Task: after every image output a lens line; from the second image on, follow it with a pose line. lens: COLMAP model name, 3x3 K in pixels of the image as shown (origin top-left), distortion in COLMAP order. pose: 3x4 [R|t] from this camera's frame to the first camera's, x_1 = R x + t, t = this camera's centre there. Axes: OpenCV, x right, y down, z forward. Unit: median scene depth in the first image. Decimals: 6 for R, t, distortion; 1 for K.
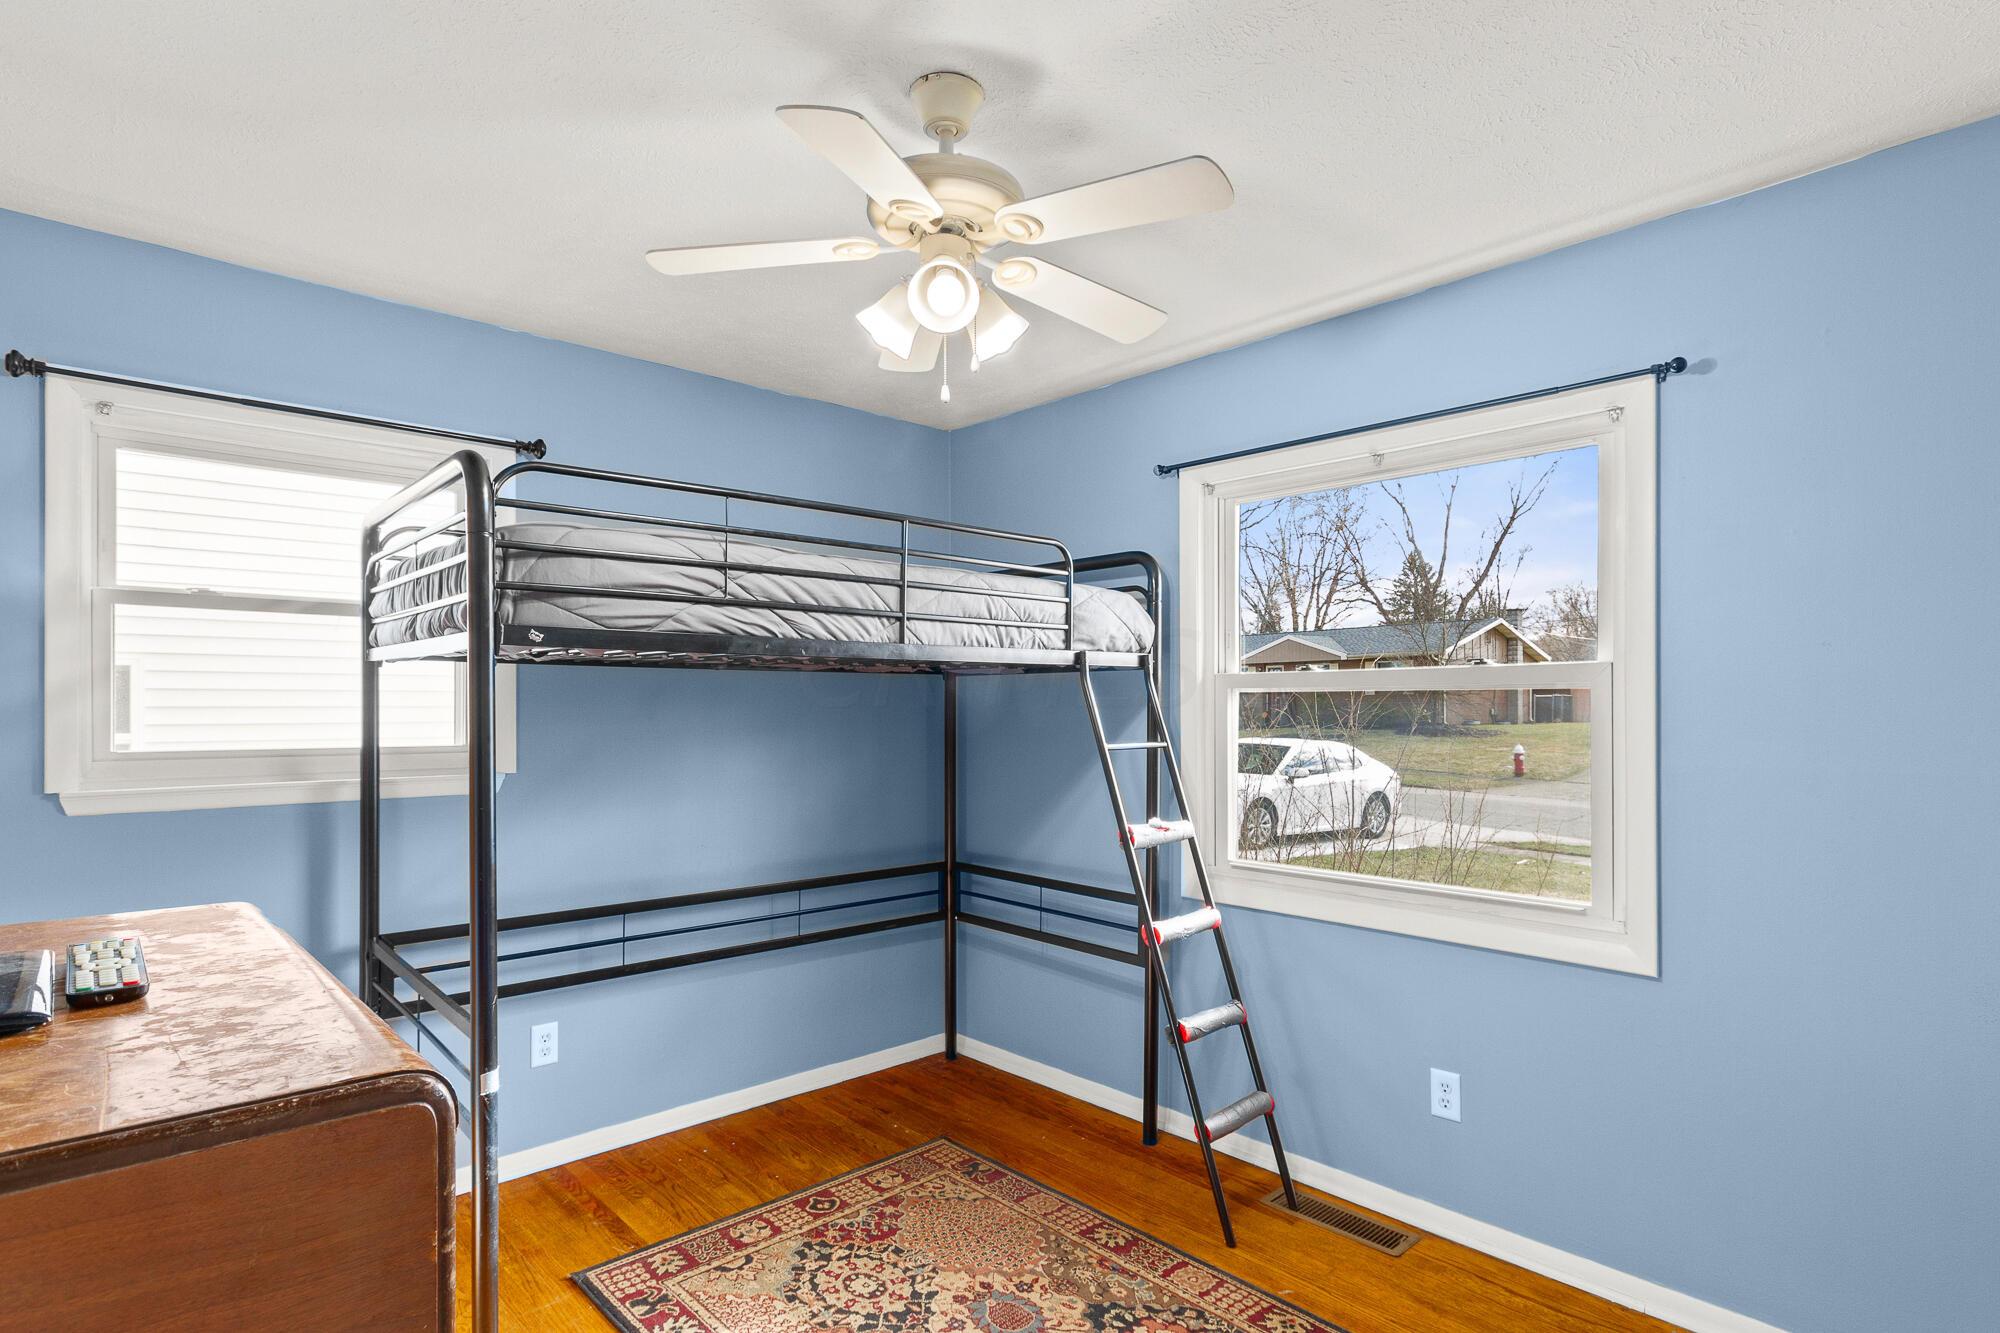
lens RADIAL K [[1024.6, 0, 1000.1], [0, 1024.6, 710.3], [0, 0, 1]] dist [0.000427, 0.000145]
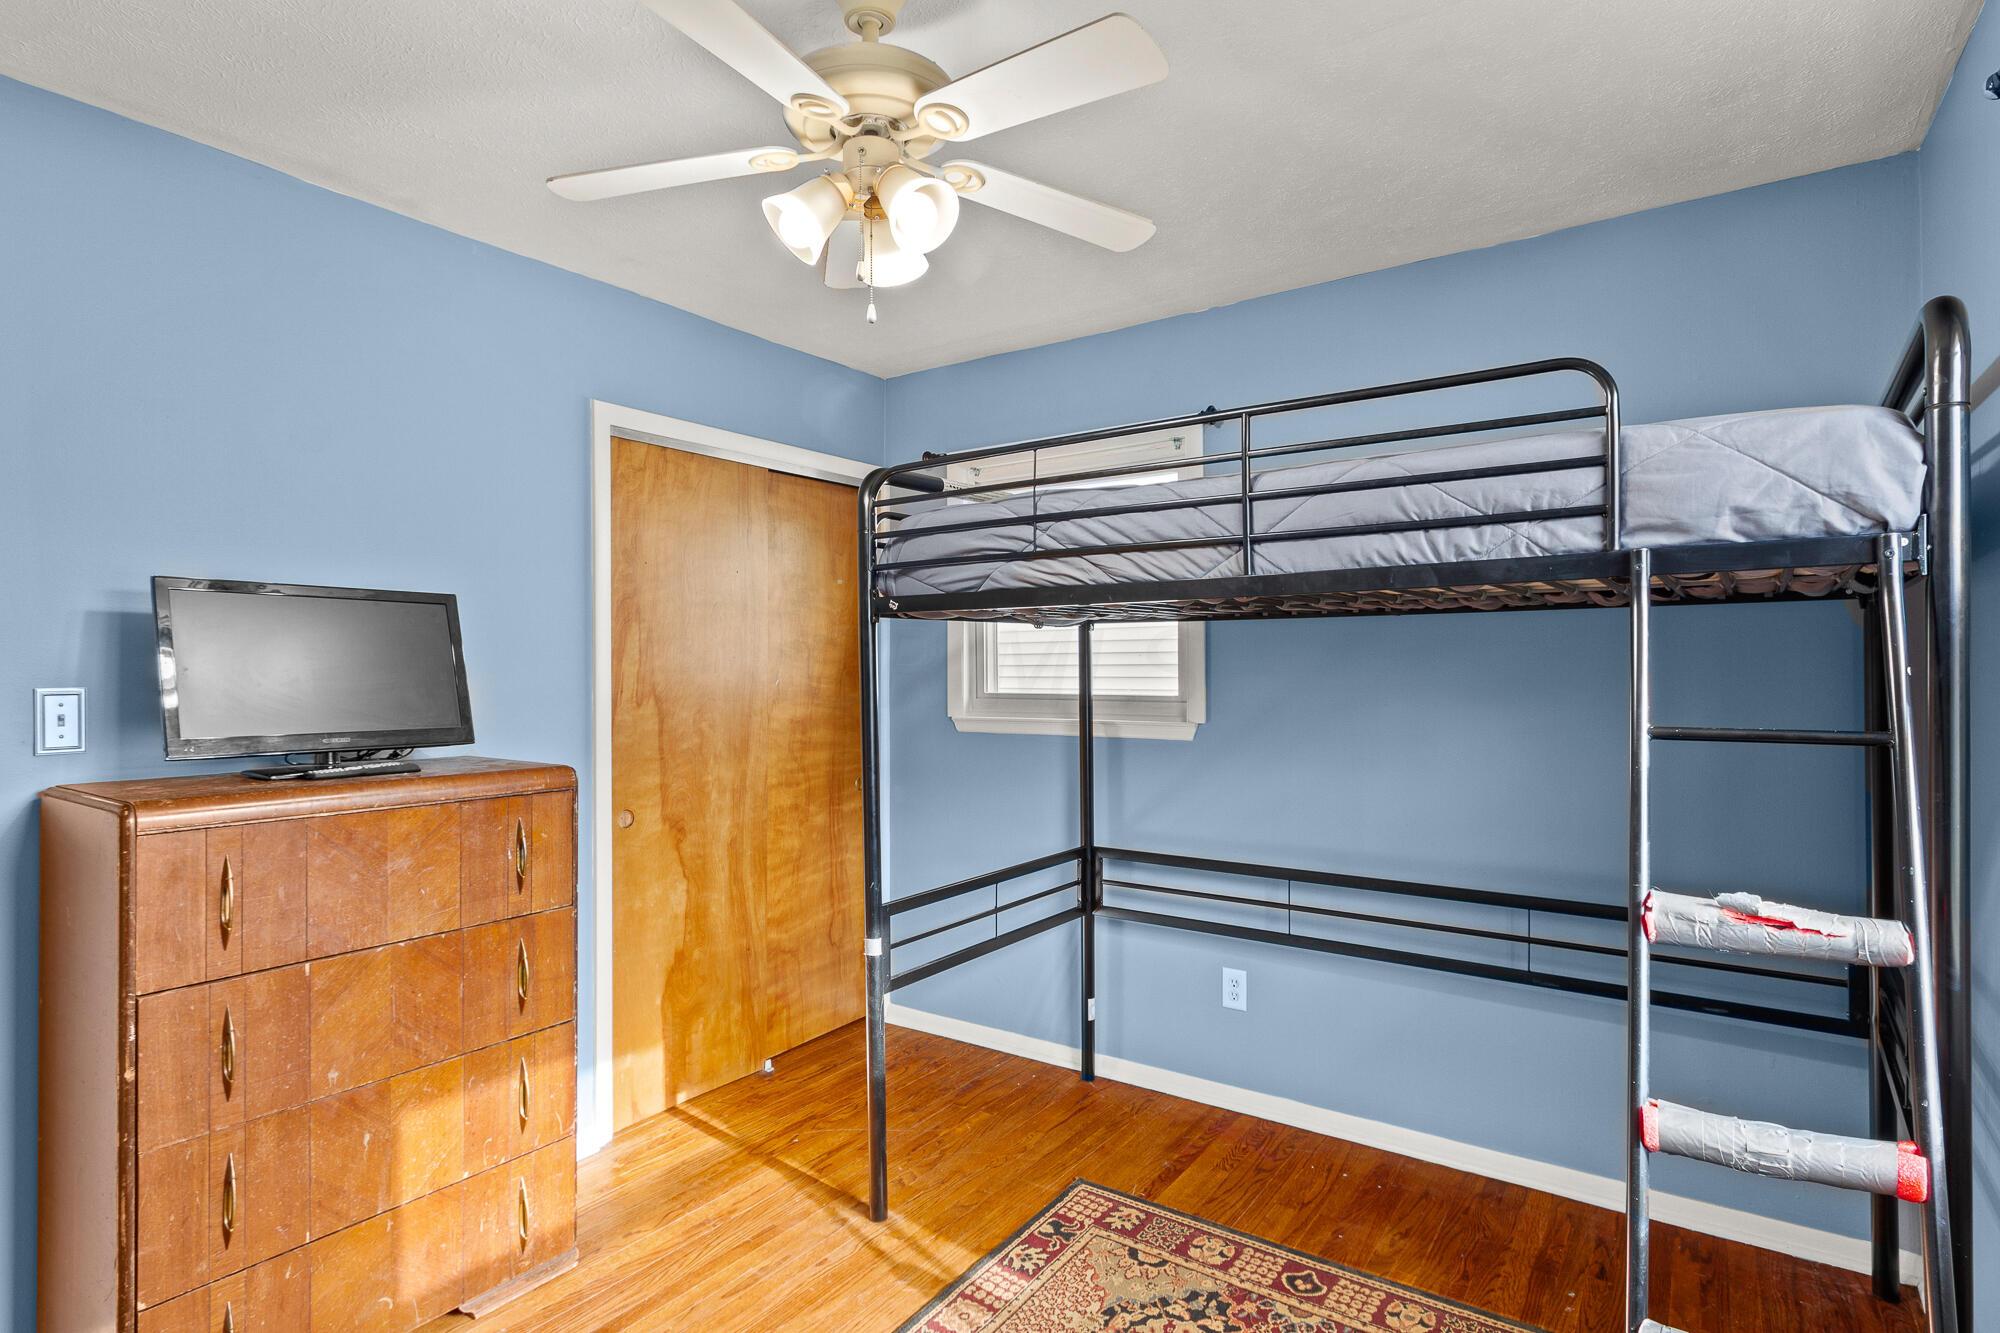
lens RADIAL K [[1017.0, 0, 1000.0], [0, 1017.0, 666.5], [0, 0, 1]] dist [0.003031, -0.000122]
pose [[0.213790, -0.003606, -0.976873, 0.600322], [-0.001416, 0.999991, -0.004001, 0.006190], [0.976879, 0.002238, 0.213783, 0.650542]]
